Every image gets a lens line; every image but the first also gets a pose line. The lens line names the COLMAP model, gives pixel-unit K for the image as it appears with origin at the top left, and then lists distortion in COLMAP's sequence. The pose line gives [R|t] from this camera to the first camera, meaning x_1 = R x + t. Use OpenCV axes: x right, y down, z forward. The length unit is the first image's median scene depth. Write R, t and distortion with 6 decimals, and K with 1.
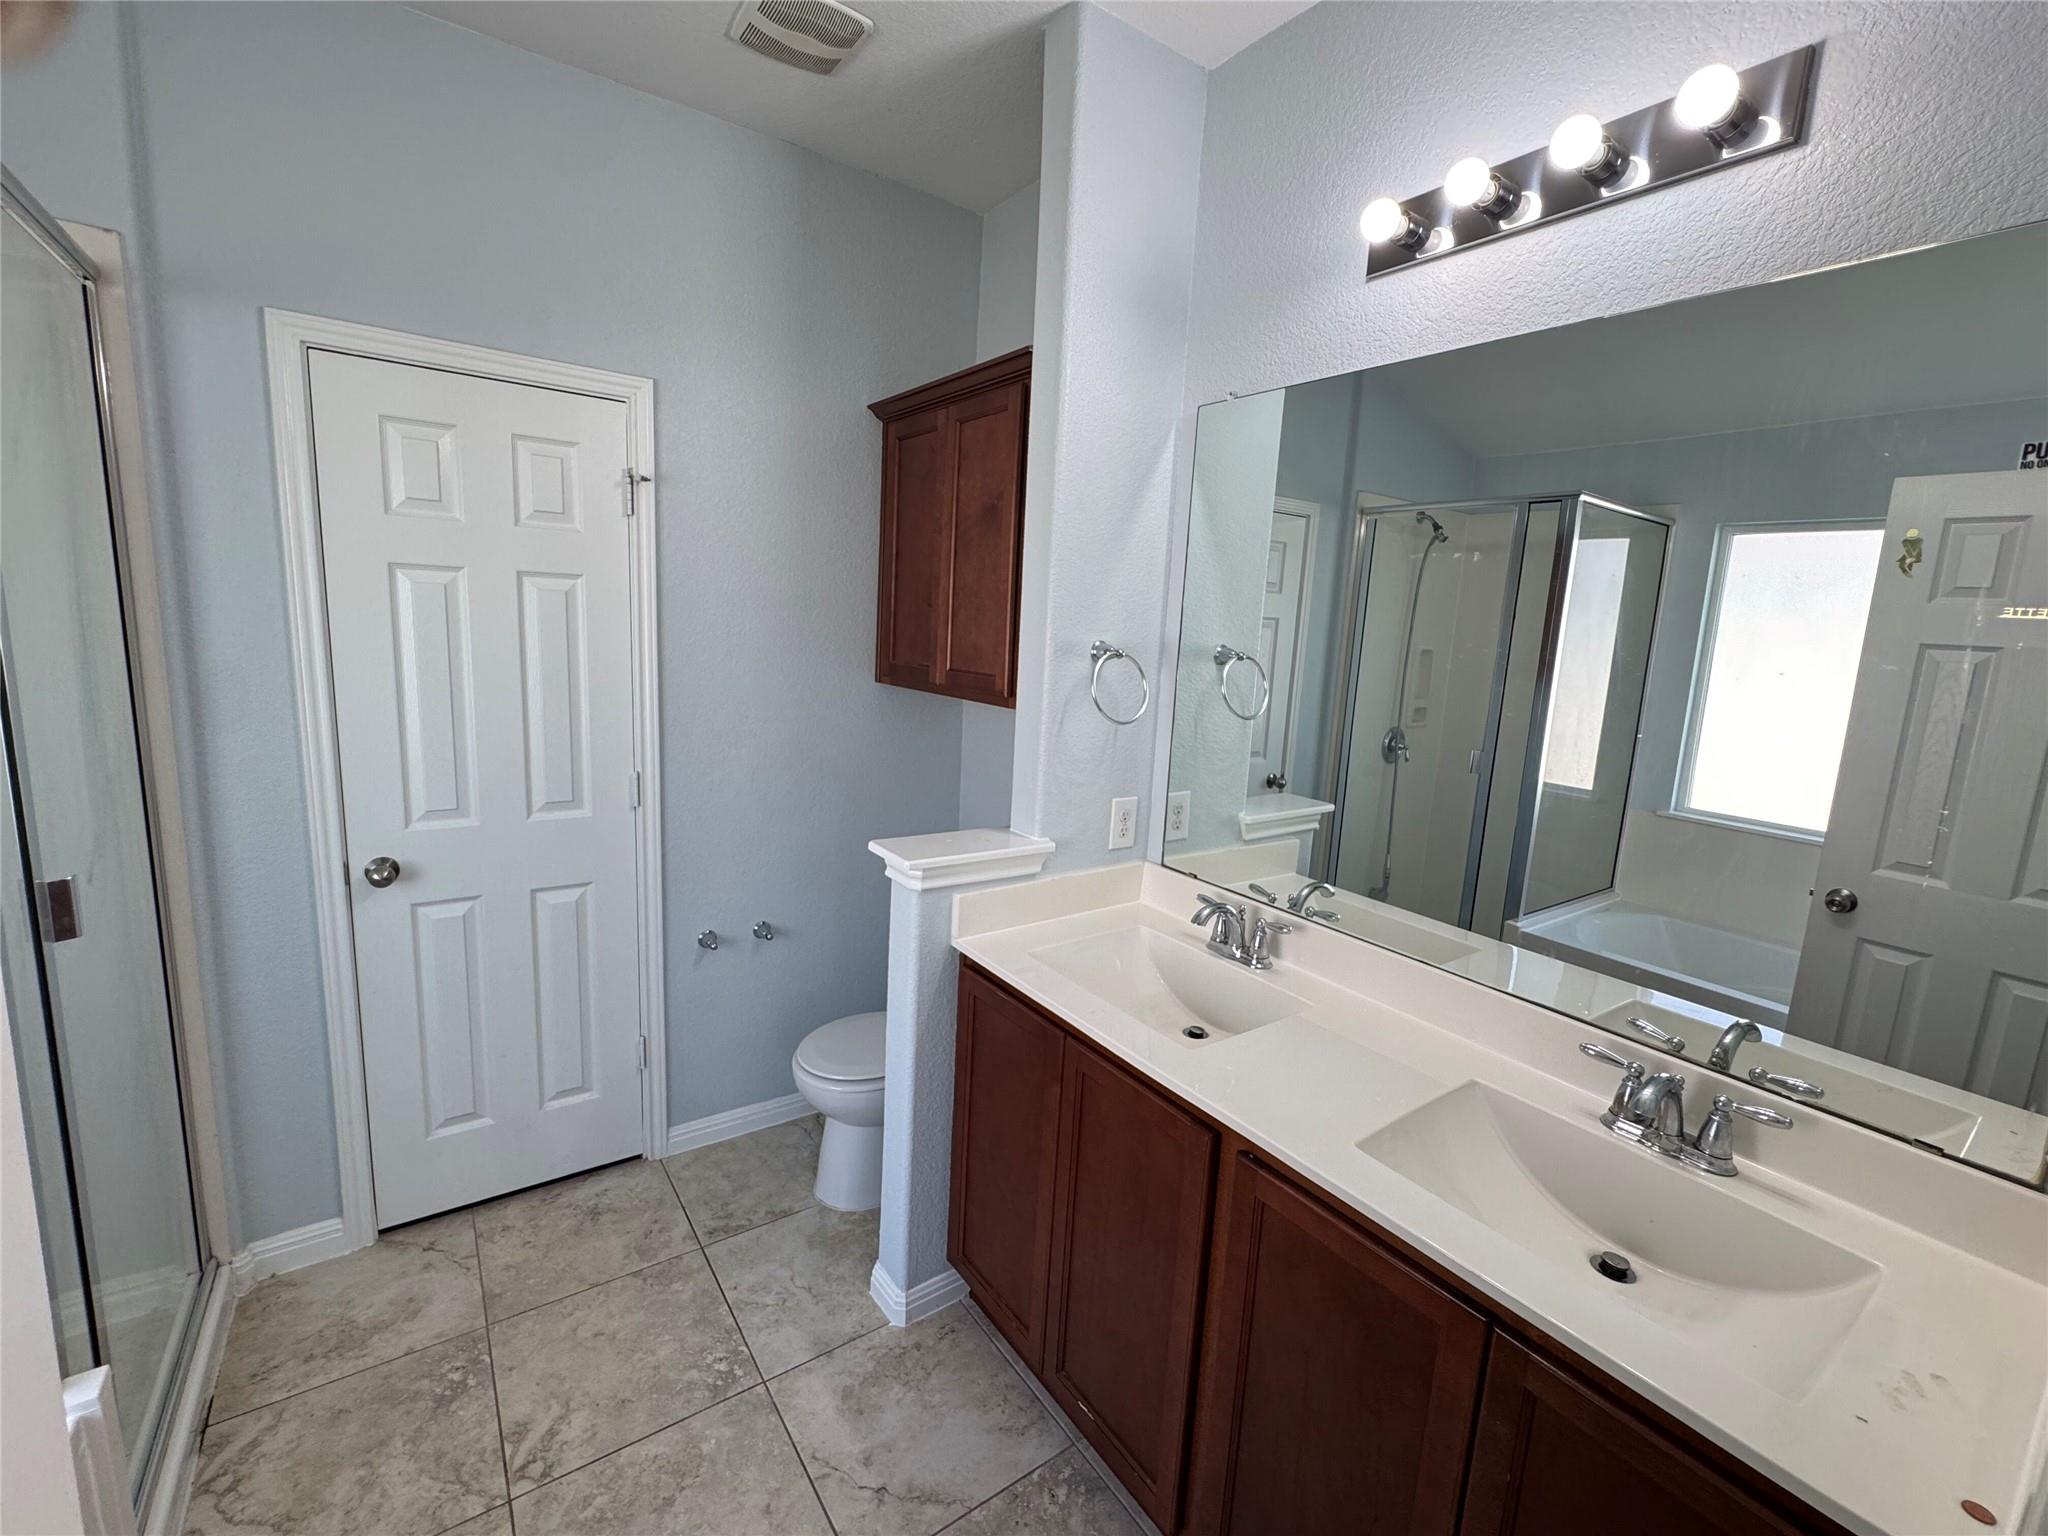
lens RADIAL K [[870.5, 0, 1024.0], [0, 870.5, 768.0], [0, 0, 1]] dist [-0.001952, -0.000192]
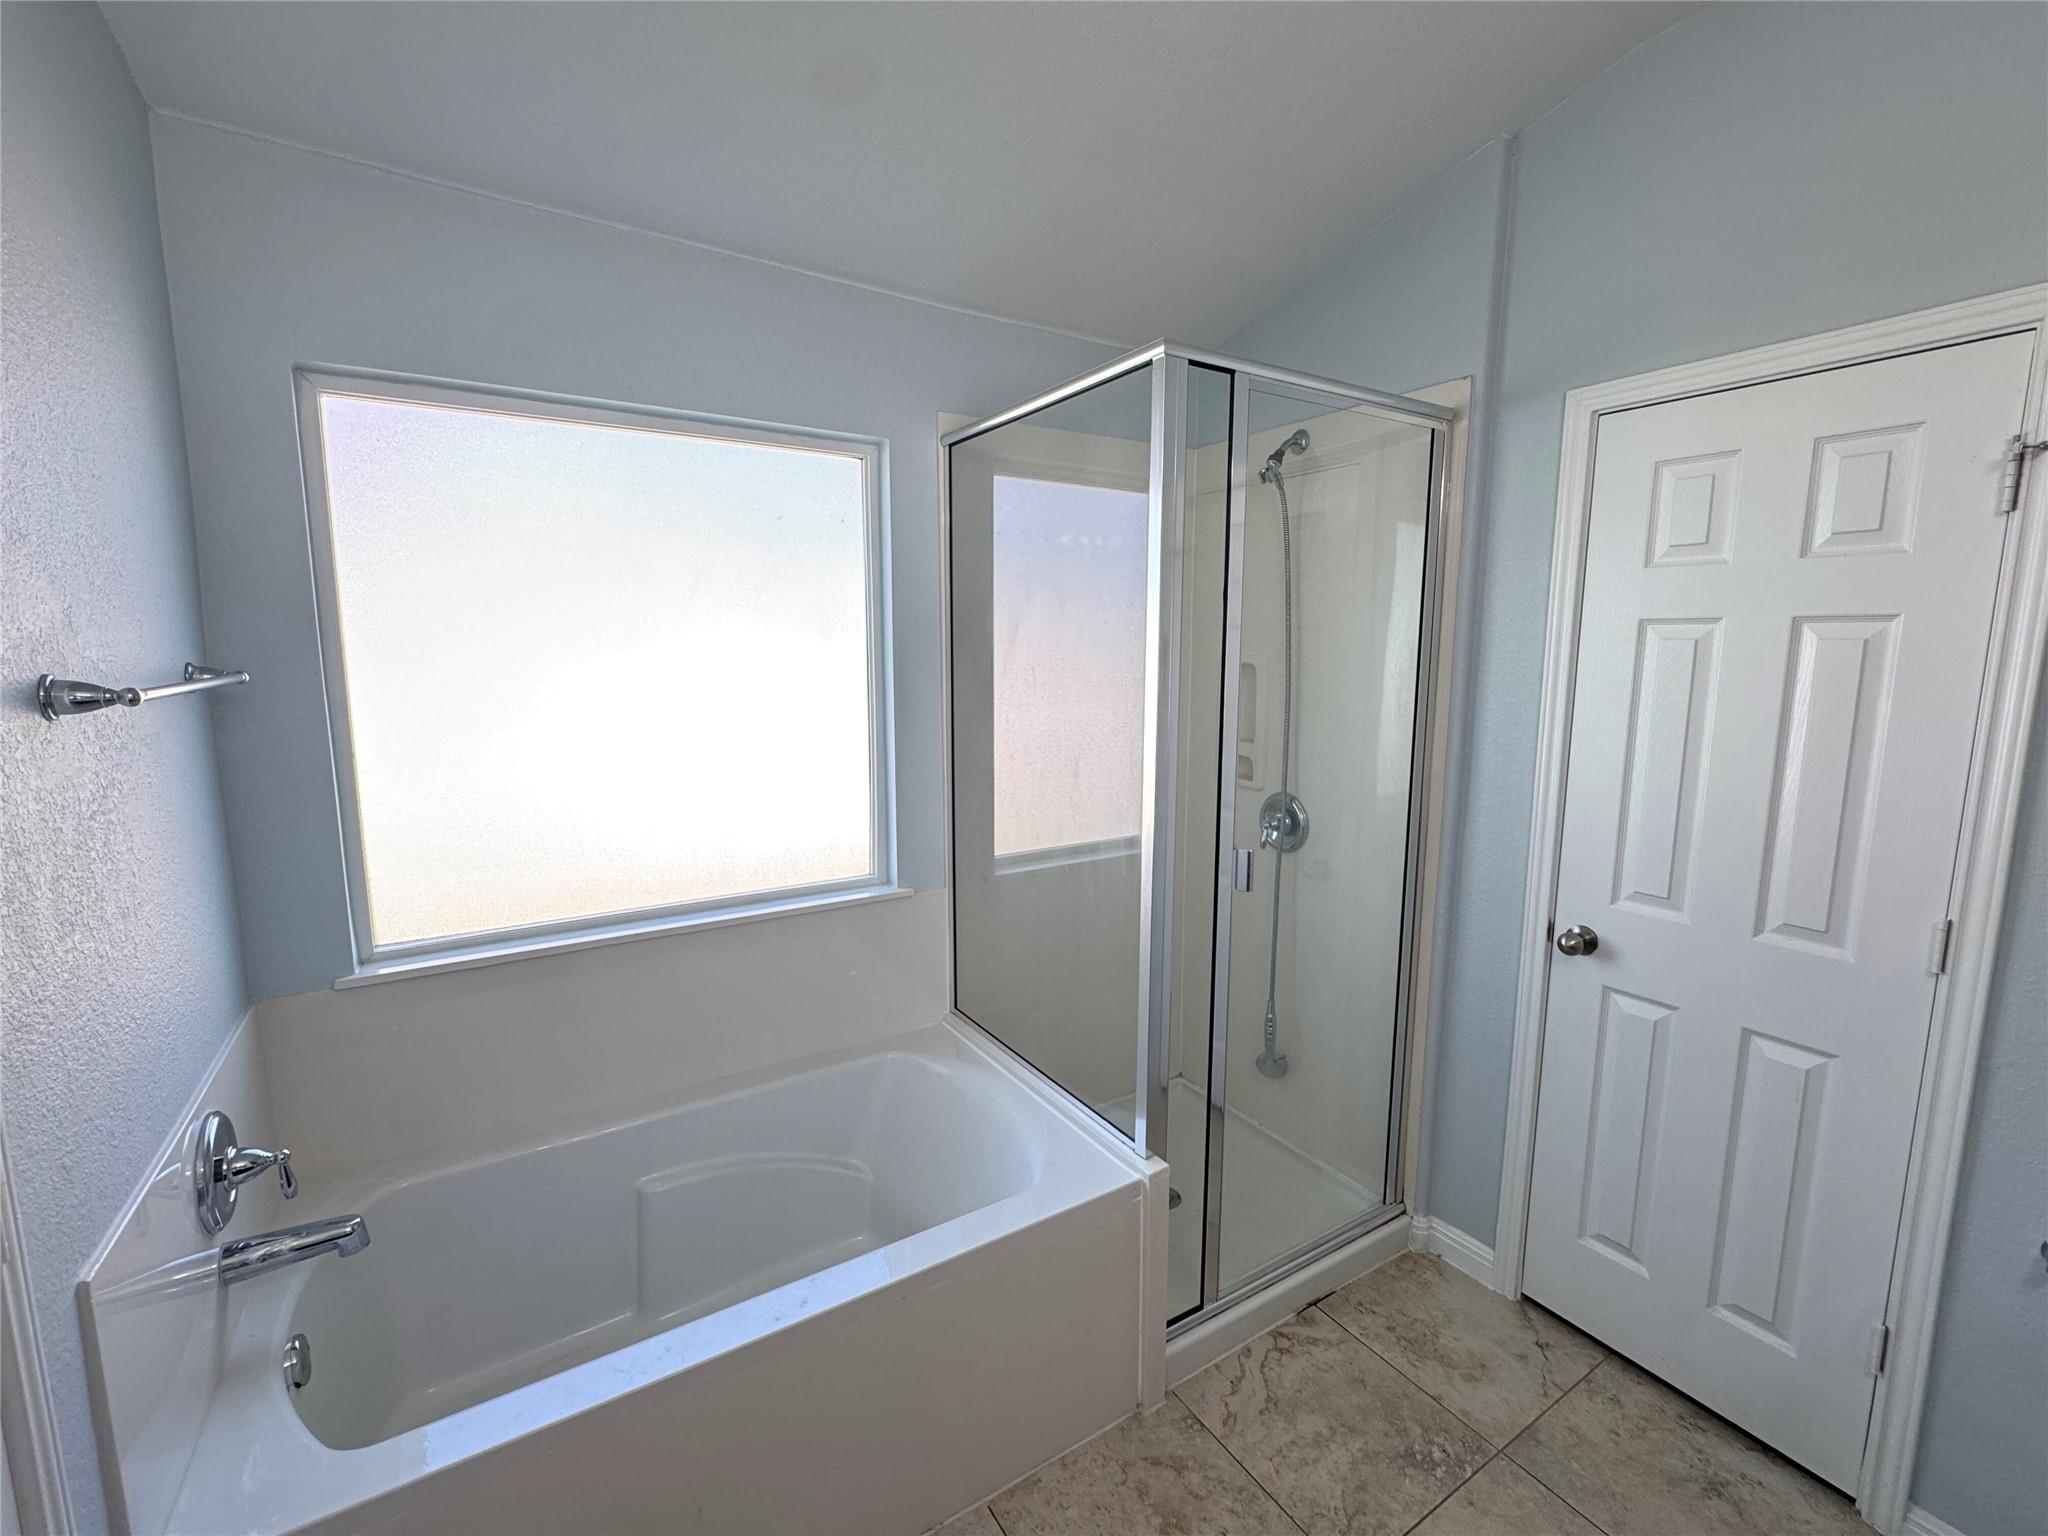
lens RADIAL K [[870.5, 0, 1024.0], [0, 870.5, 768.0], [0, 0, 1]] dist [-0.001952, -0.000192]
pose [[-0.057967, 0.090473, -0.994211, 0.239853], [-0.172339, 0.980027, 0.099230, -0.058487], [0.983331, 0.177094, -0.041217, 0.411272]]
